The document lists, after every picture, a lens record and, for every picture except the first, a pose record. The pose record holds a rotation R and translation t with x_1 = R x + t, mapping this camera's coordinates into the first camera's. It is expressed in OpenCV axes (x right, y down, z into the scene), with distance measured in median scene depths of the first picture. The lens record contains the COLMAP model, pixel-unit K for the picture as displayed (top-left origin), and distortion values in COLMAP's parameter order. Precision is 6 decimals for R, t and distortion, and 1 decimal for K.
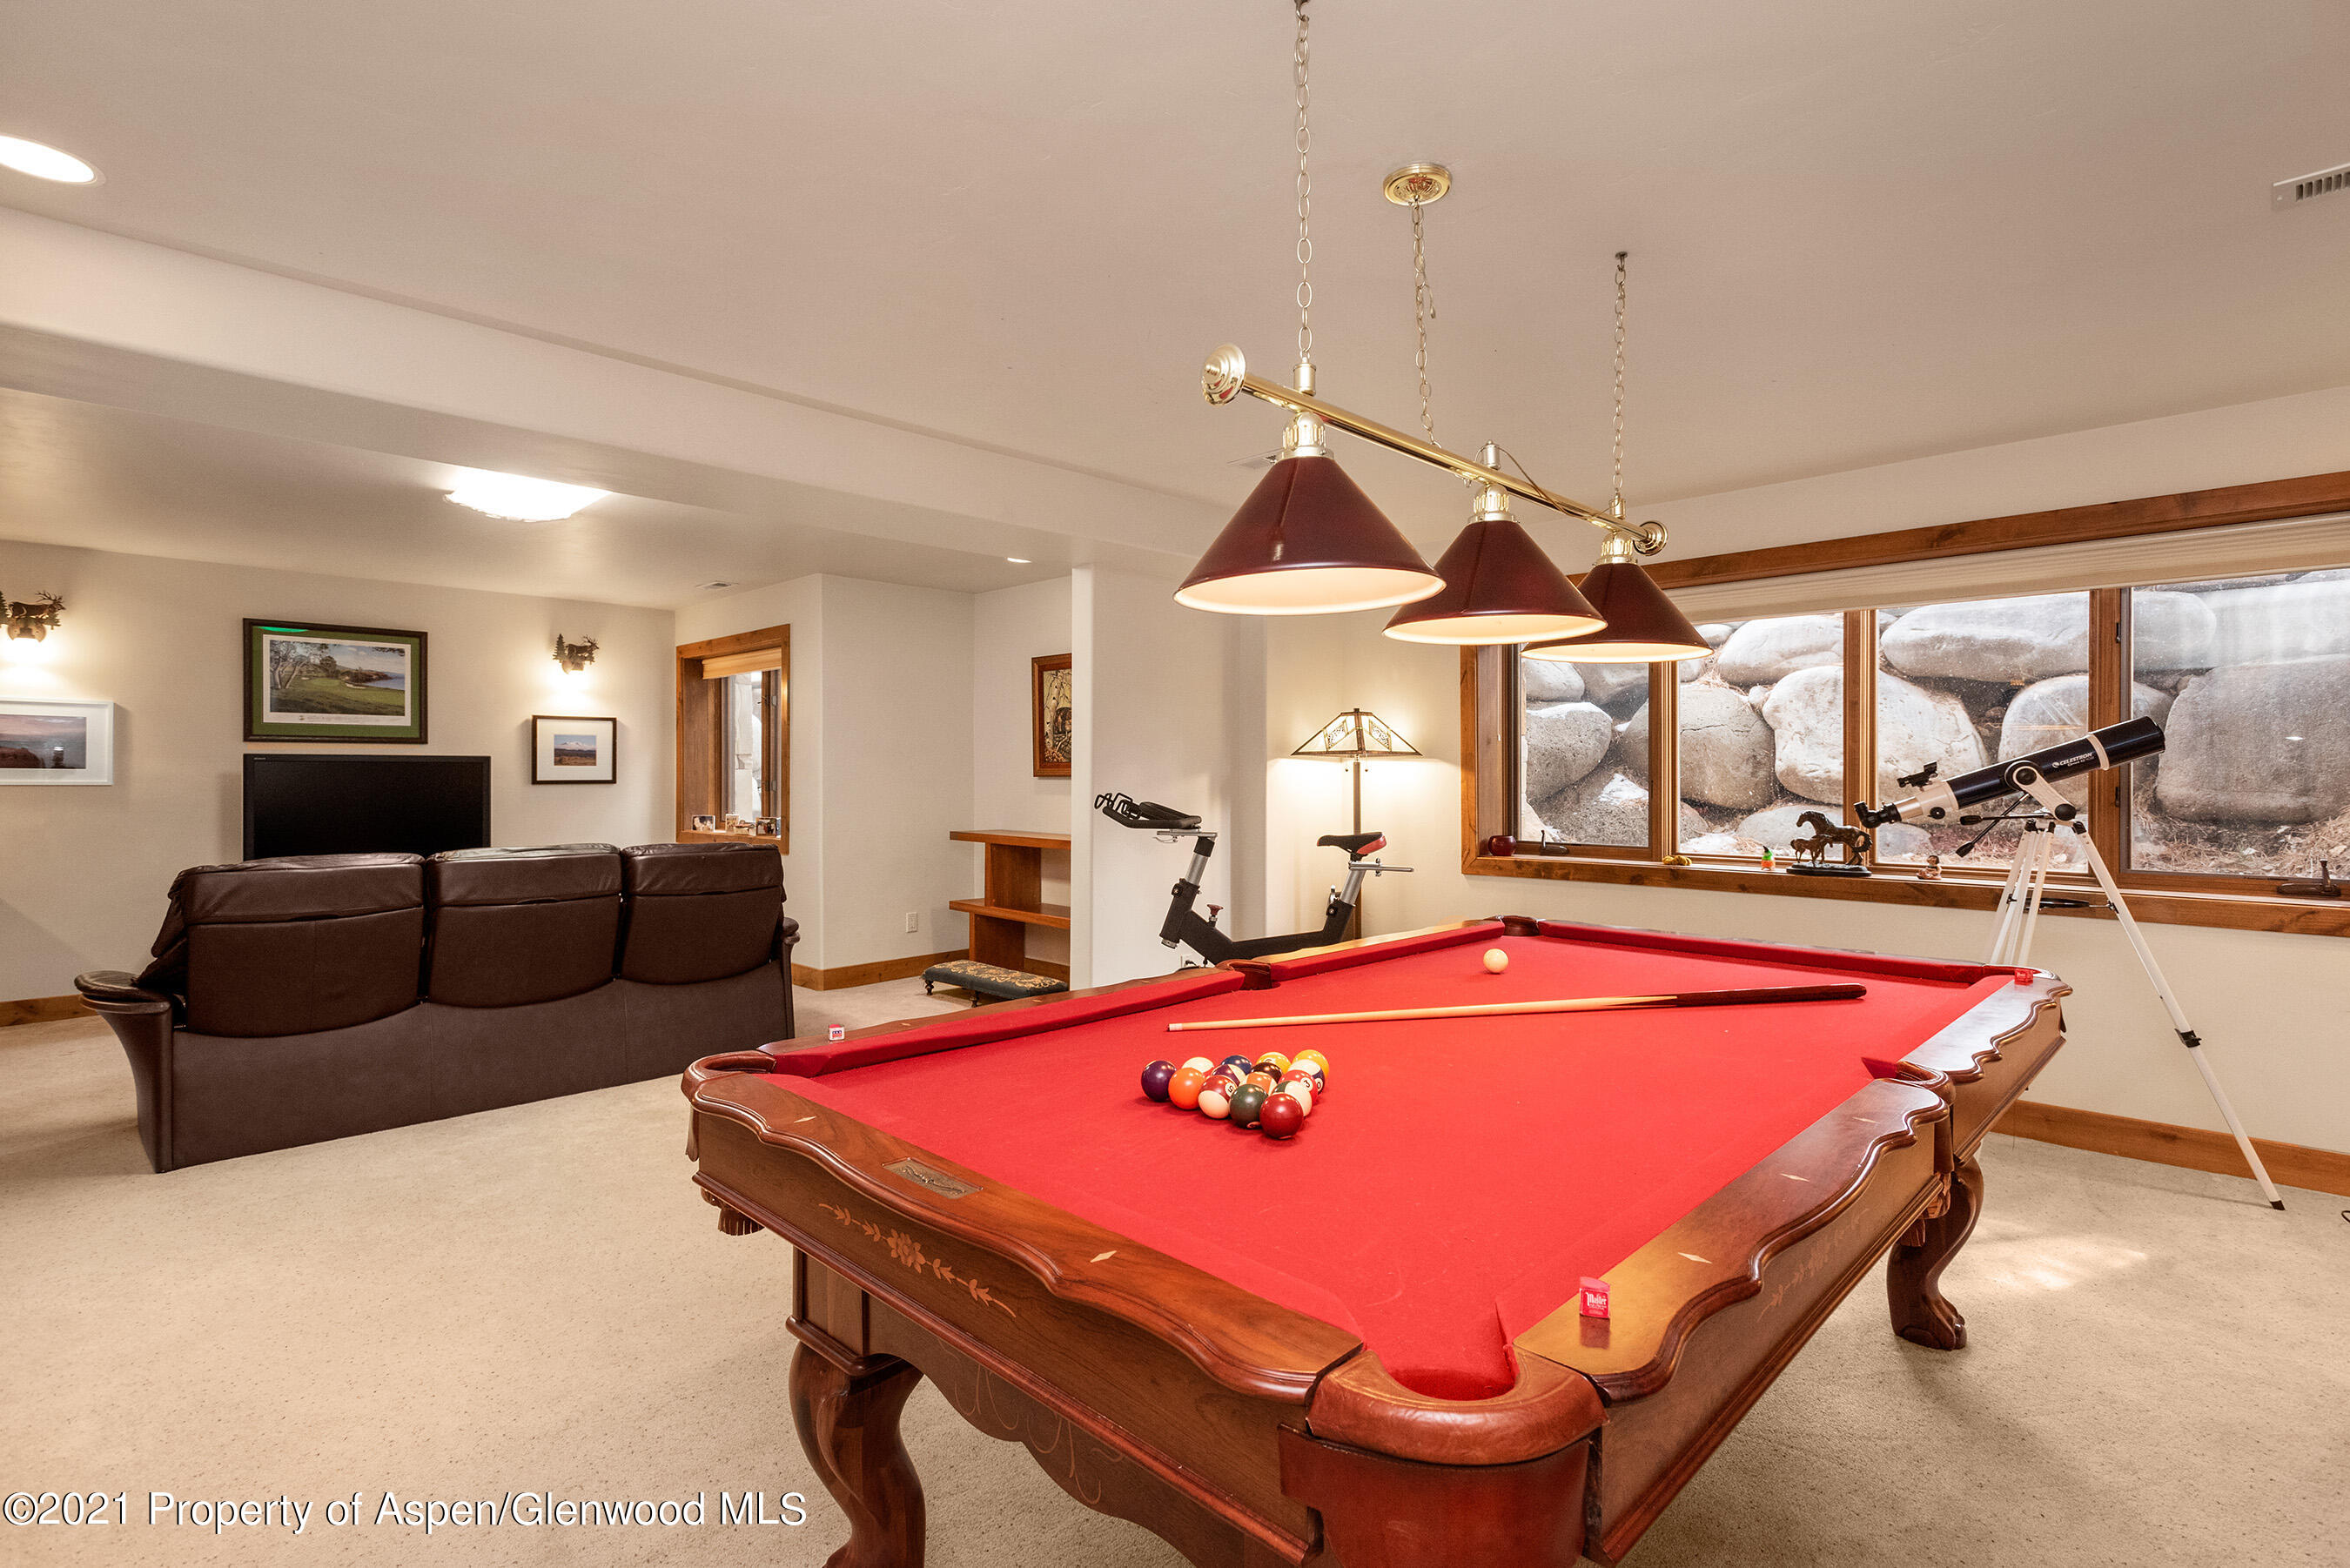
lens RADIAL K [[1105.3, 0, 1171.5], [0, 1105.3, 780.7], [0, 0, 1]] dist [0.002021, 0.000263]
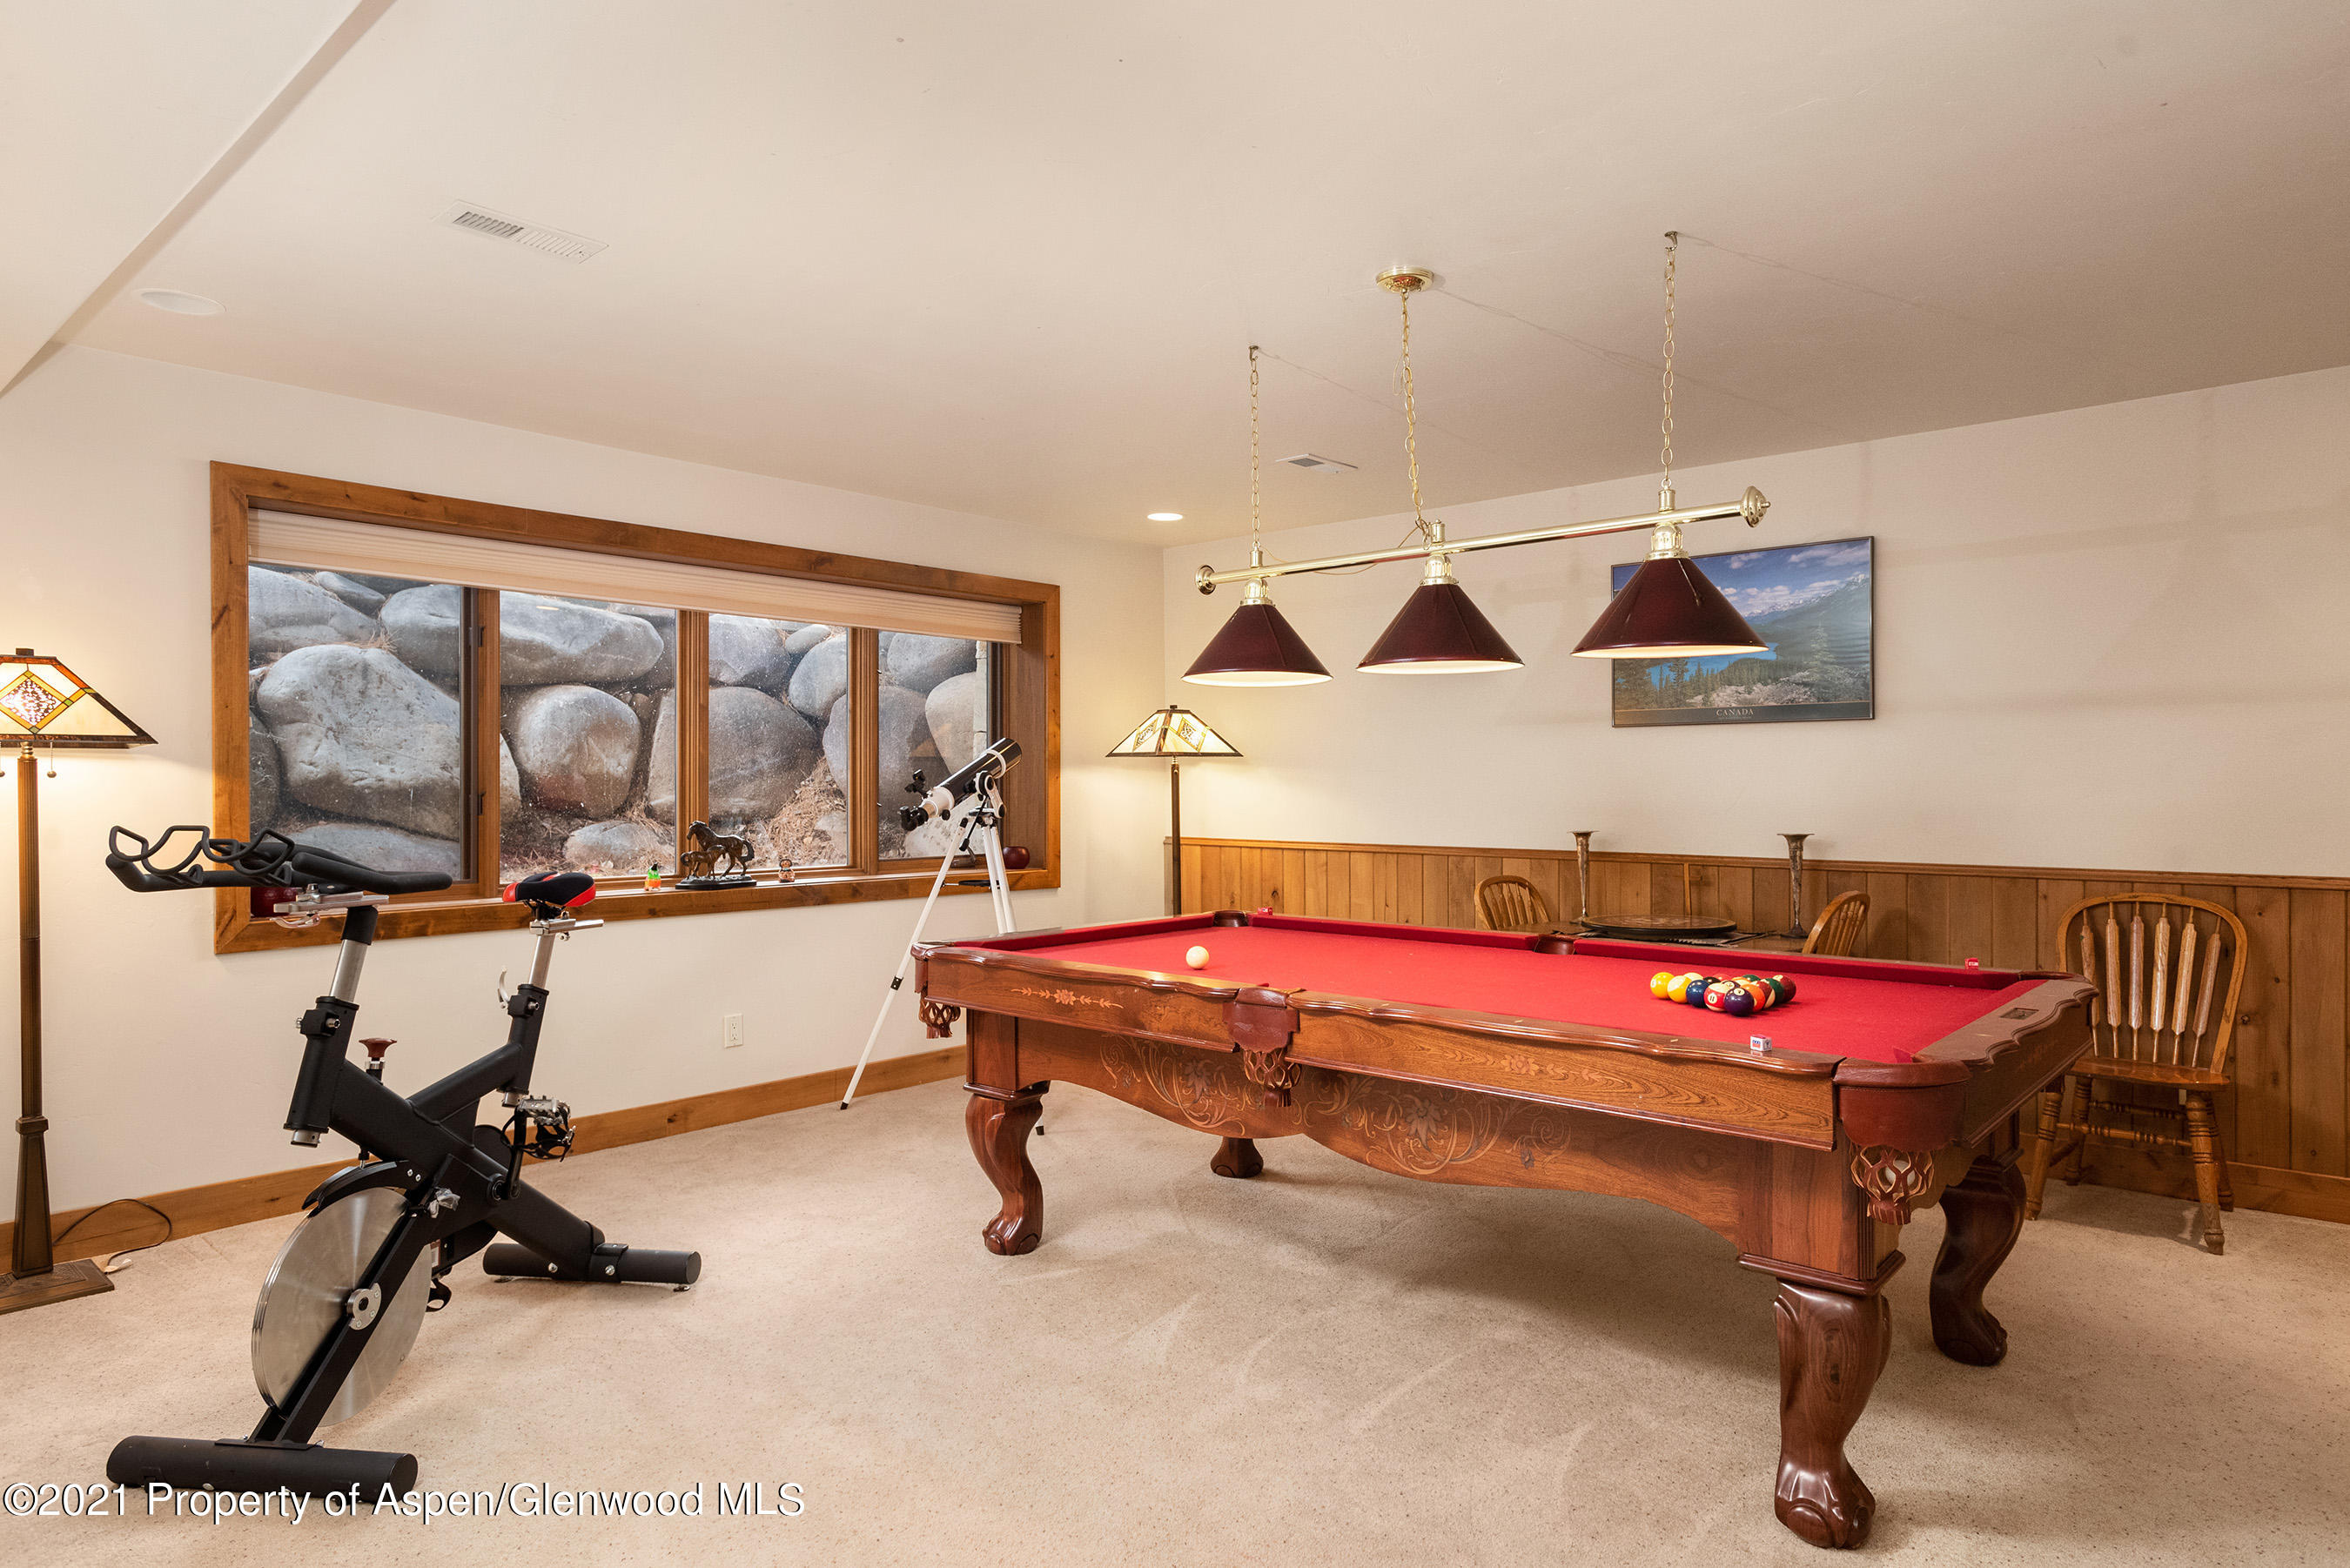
lens RADIAL K [[1446.4, 0, 1174.2], [0, 1446.4, 784.4], [0, 0, 1]] dist [-0.001088, -0.000216]
pose [[-0.084391, 0.000946, 0.996432, -1.003401], [0.009718, 0.999953, -0.000126, 0.000363], [-0.996385, 0.009673, -0.084396, 1.067455]]
